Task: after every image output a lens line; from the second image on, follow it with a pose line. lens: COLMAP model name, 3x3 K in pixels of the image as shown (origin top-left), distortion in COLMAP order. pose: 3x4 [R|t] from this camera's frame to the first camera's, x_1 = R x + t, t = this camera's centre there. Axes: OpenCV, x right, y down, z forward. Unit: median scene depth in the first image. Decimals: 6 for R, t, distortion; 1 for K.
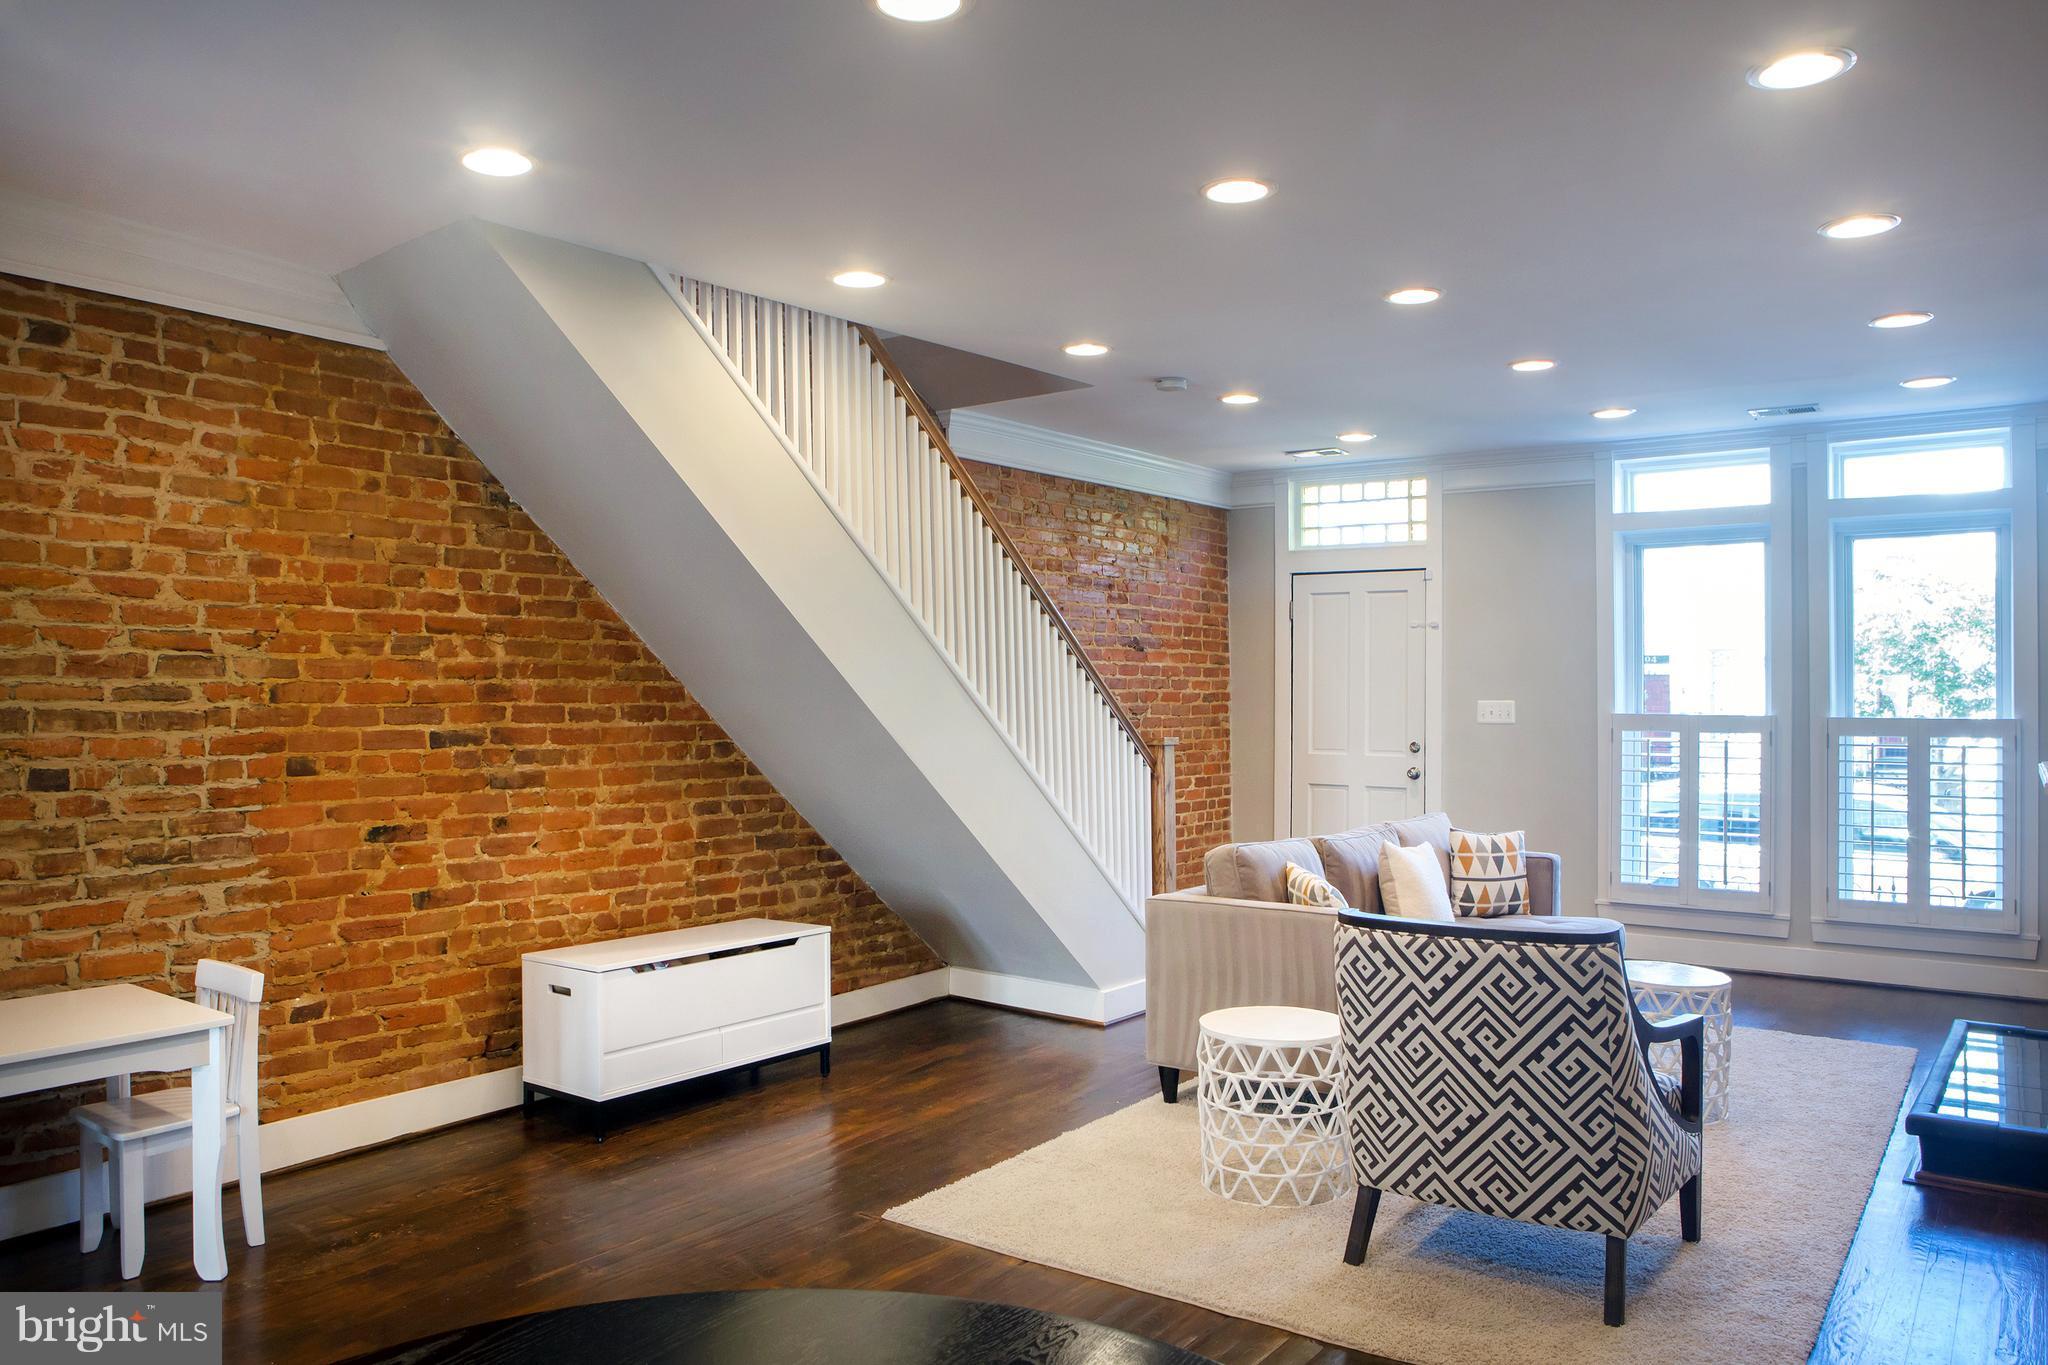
lens RADIAL K [[1447.7, 0, 1014.0], [0, 1447.7, 674.4], [0, 0, 1]] dist [-0.067498, -0.005909]
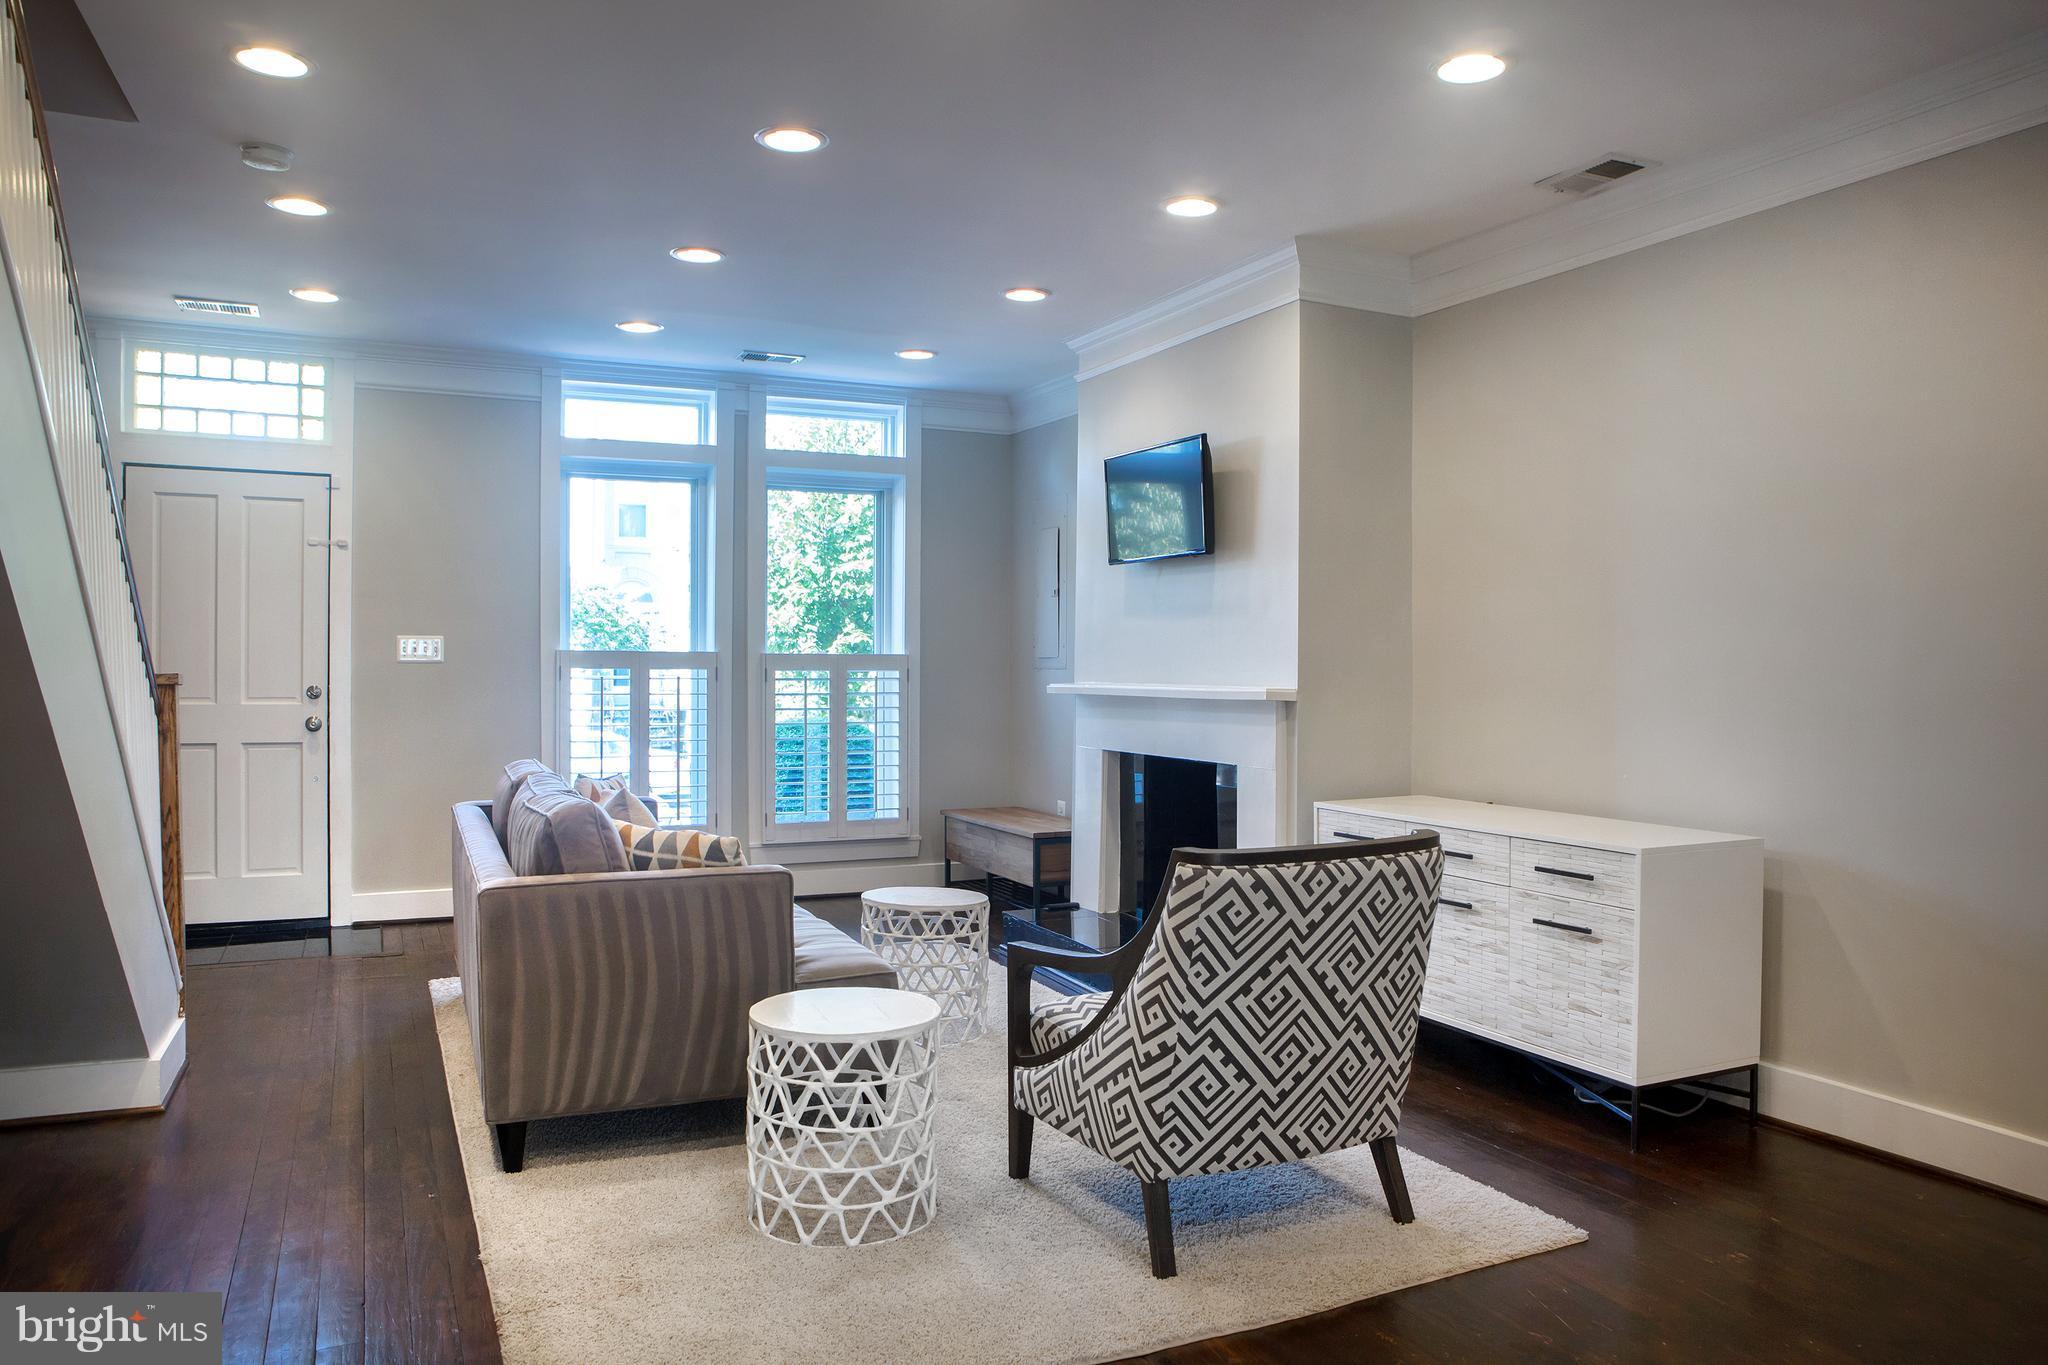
lens RADIAL K [[1388.6, 0, 940.7], [0, 1388.6, 700.7], [0, 0, 1]] dist [-0.075082, 0.035535]
pose [[0.515818, -0.020033, 0.856464, -0.244347], [-0.018202, 0.999245, 0.034336, 0.026934], [-0.856505, -0.033301, 0.515063, 0.344725]]
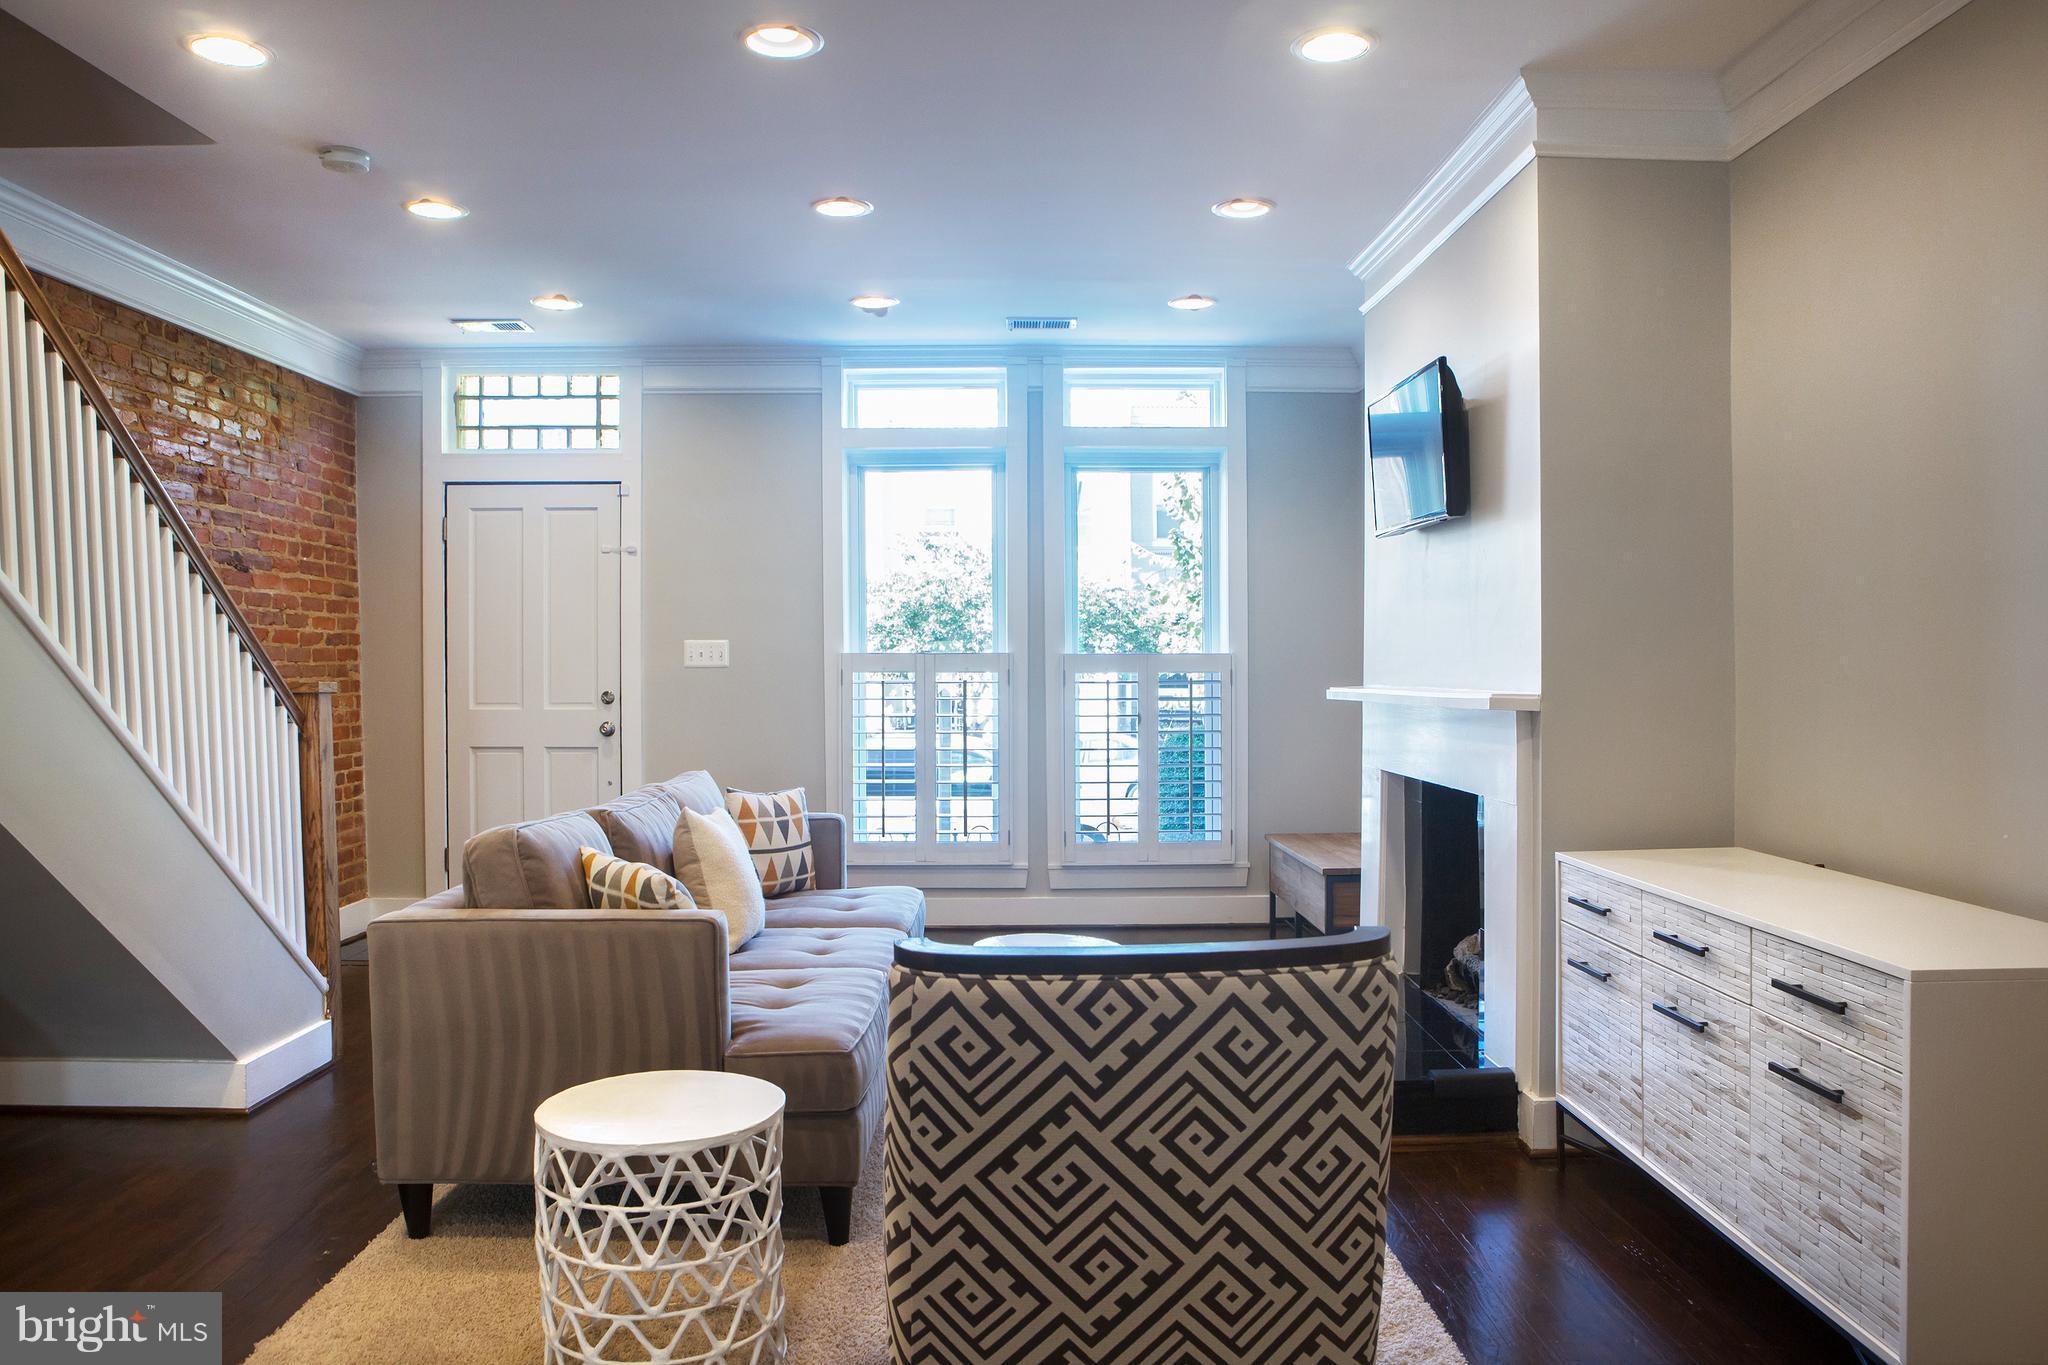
lens RADIAL K [[1388.6, 0, 976.5], [0, 1388.6, 697.5], [0, 0, 1]] dist [-0.075082, 0.035535]
pose [[0.805776, -0.018523, 0.591930, -0.027132], [-0.003206, 0.999360, 0.035637, 0.025910], [-0.592211, -0.030614, 0.805201, 0.272849]]
